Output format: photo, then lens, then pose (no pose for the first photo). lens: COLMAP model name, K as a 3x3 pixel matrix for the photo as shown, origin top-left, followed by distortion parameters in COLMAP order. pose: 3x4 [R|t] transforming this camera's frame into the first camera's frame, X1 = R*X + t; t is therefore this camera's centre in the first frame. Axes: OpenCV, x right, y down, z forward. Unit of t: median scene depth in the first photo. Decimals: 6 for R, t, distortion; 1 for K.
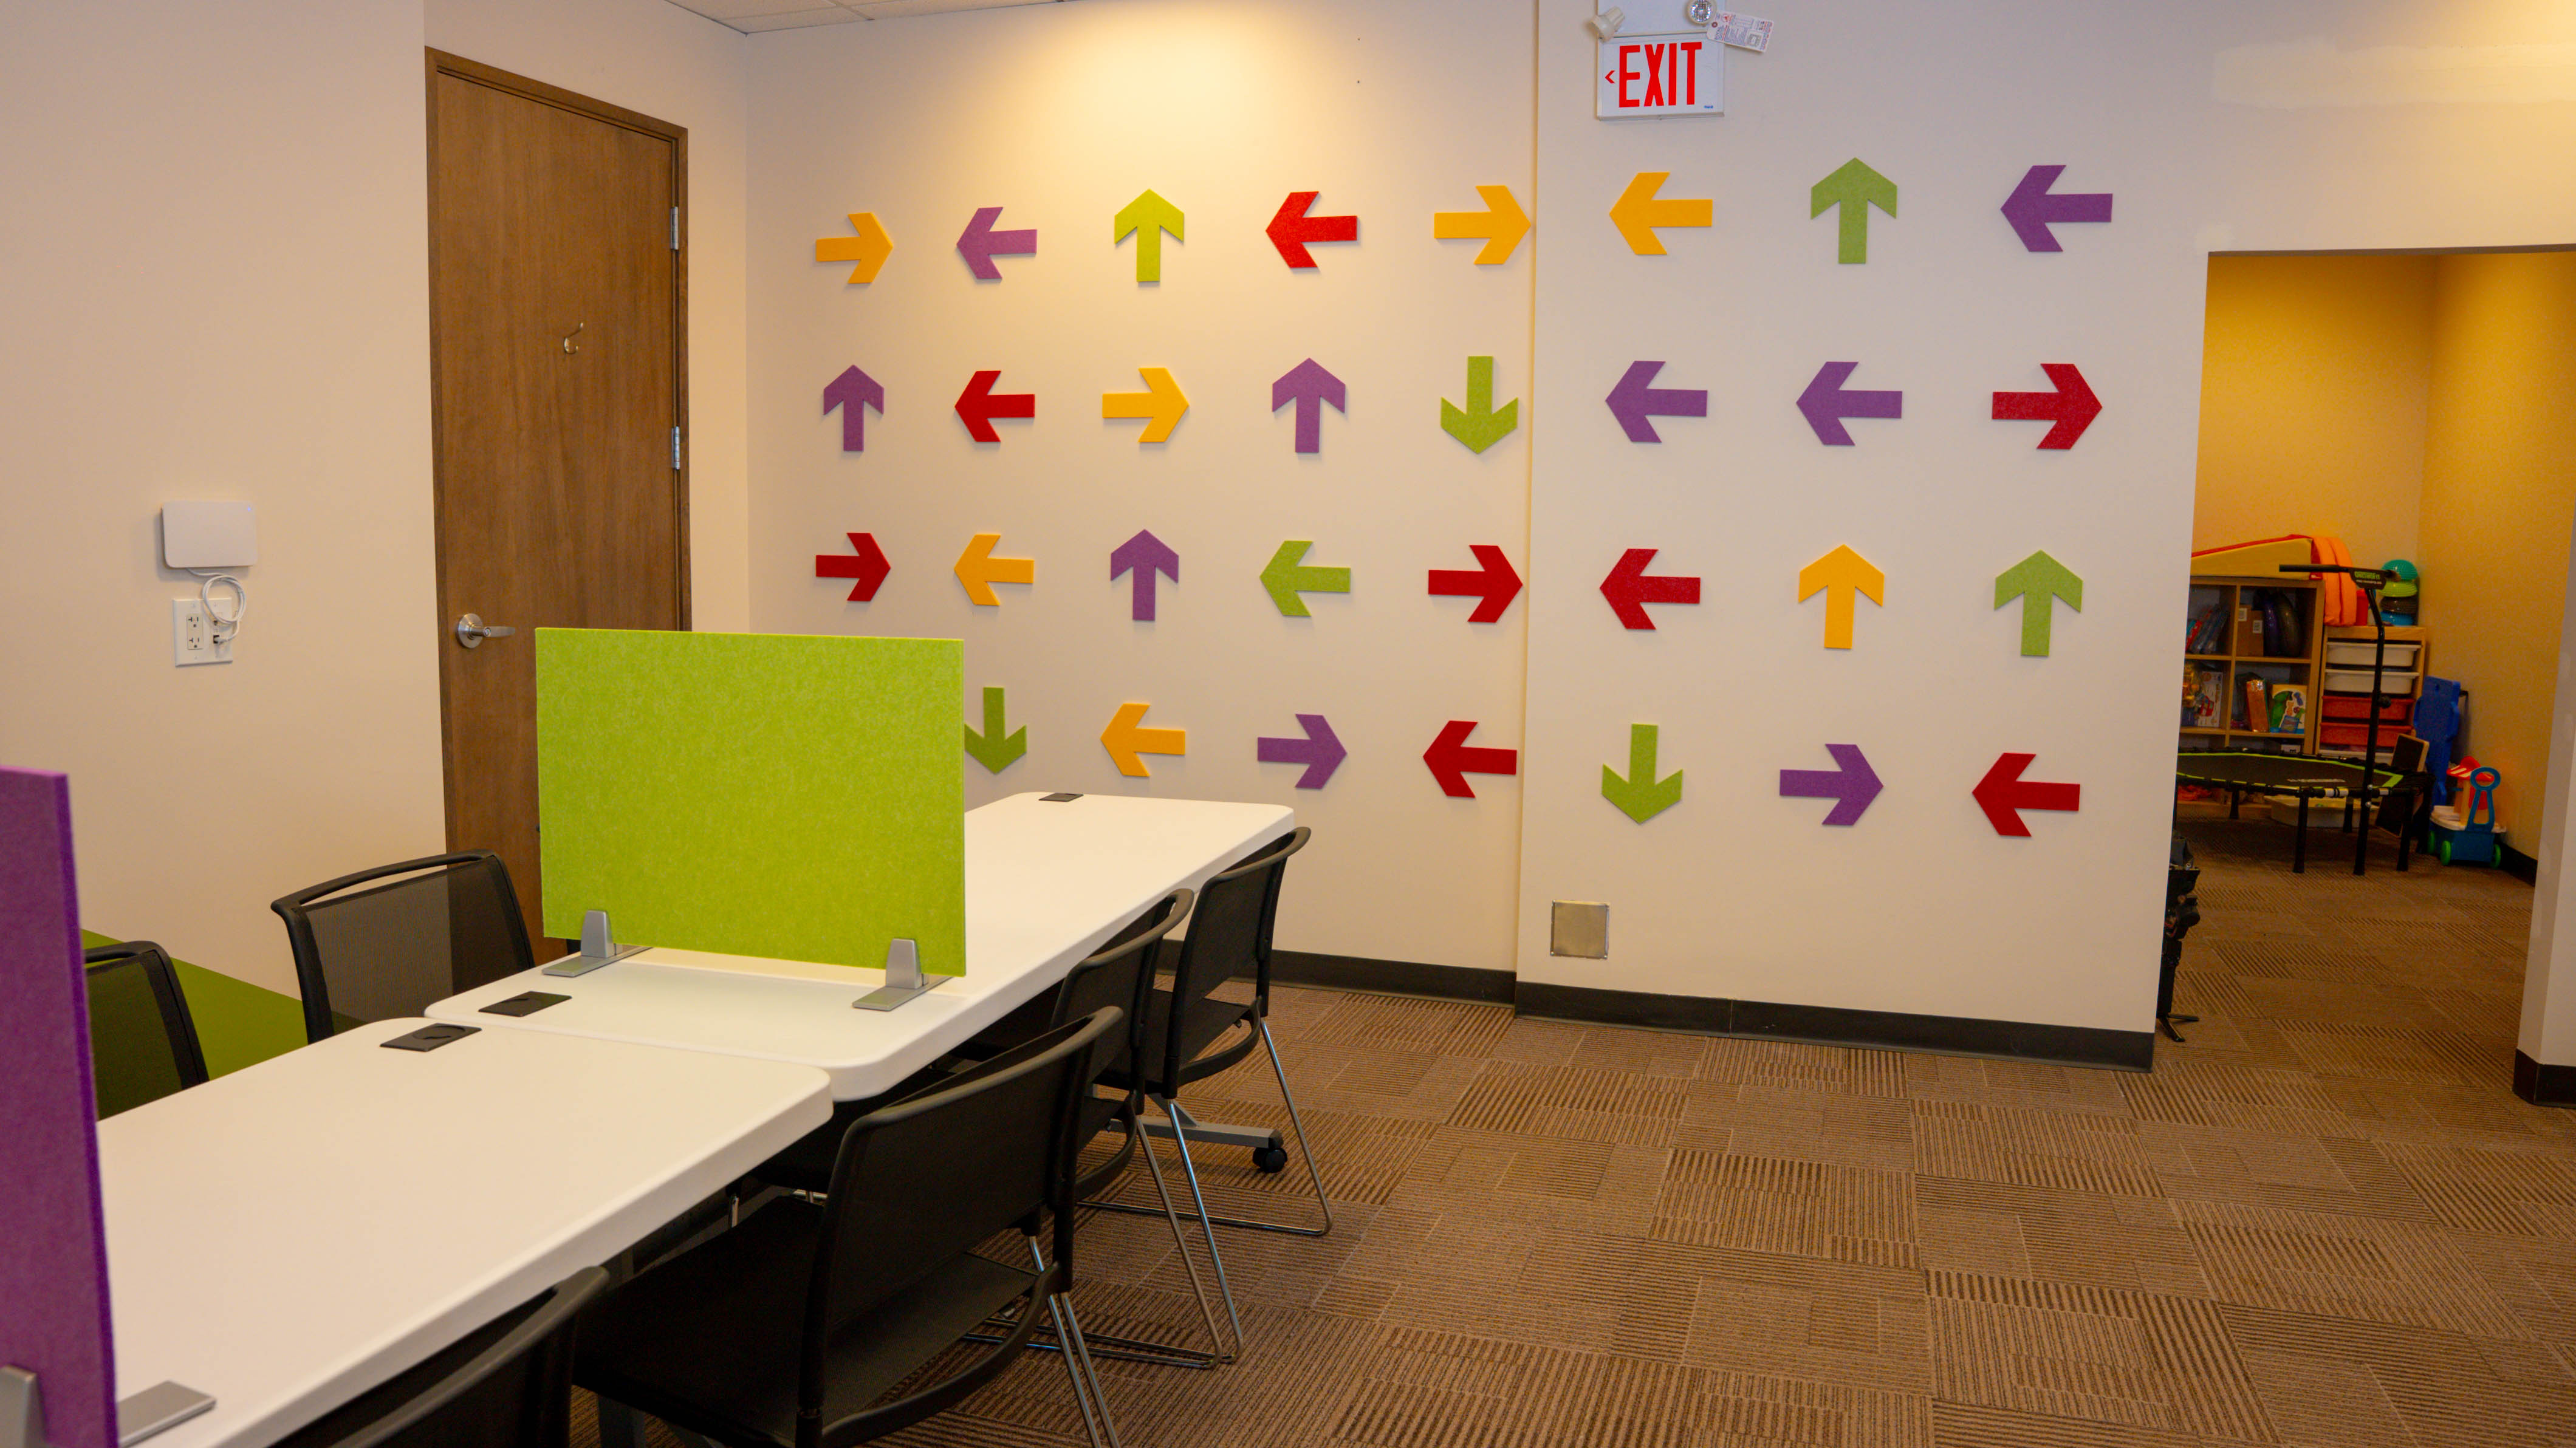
lens RADIAL K [[1832.2, 0, 1289.5], [0, 1832.2, 725.6], [0, 0, 1]] dist [-0.103779, 0.026783]
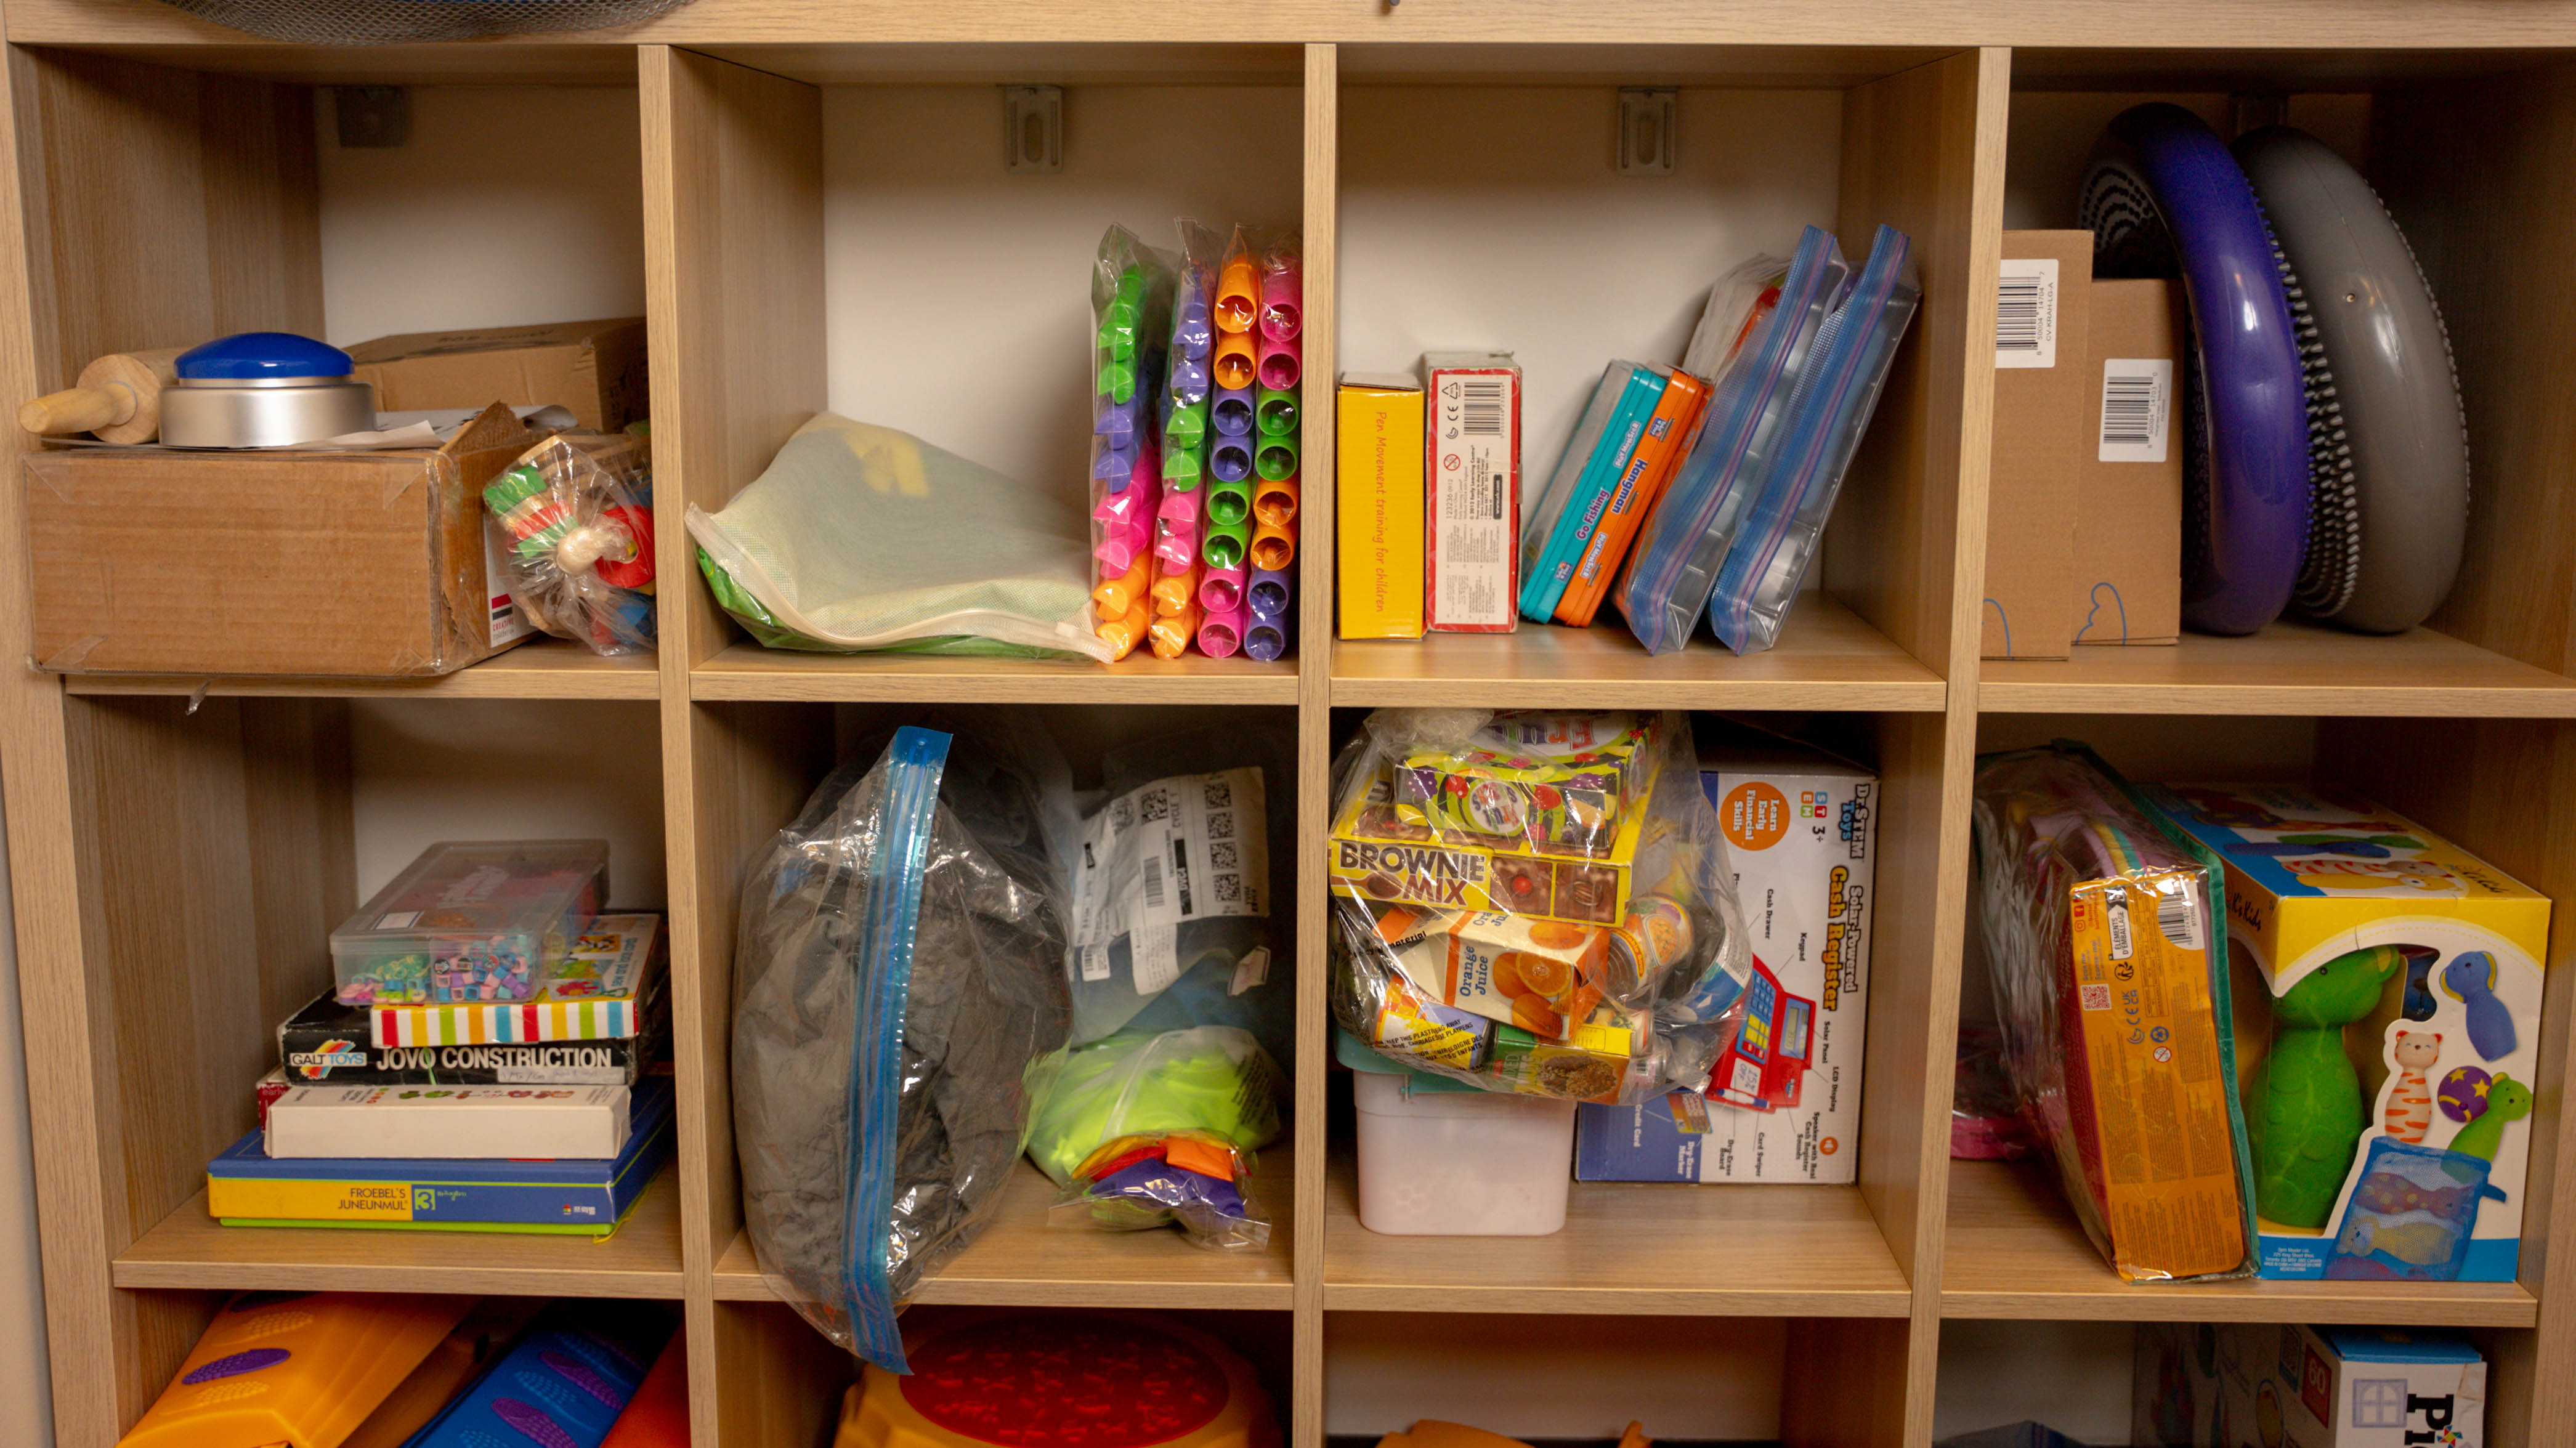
lens RADIAL K [[2554.3, 0, 1287.7], [0, 2554.3, 724.2], [0, 0, 1]] dist [0.005510, 0.000000]
pose [[0.965769, -0.048820, 0.254769, 0.444952], [0.033110, 0.997297, 0.065595, -0.047699], [-0.257282, -0.054914, 0.964775, 0.851226]]
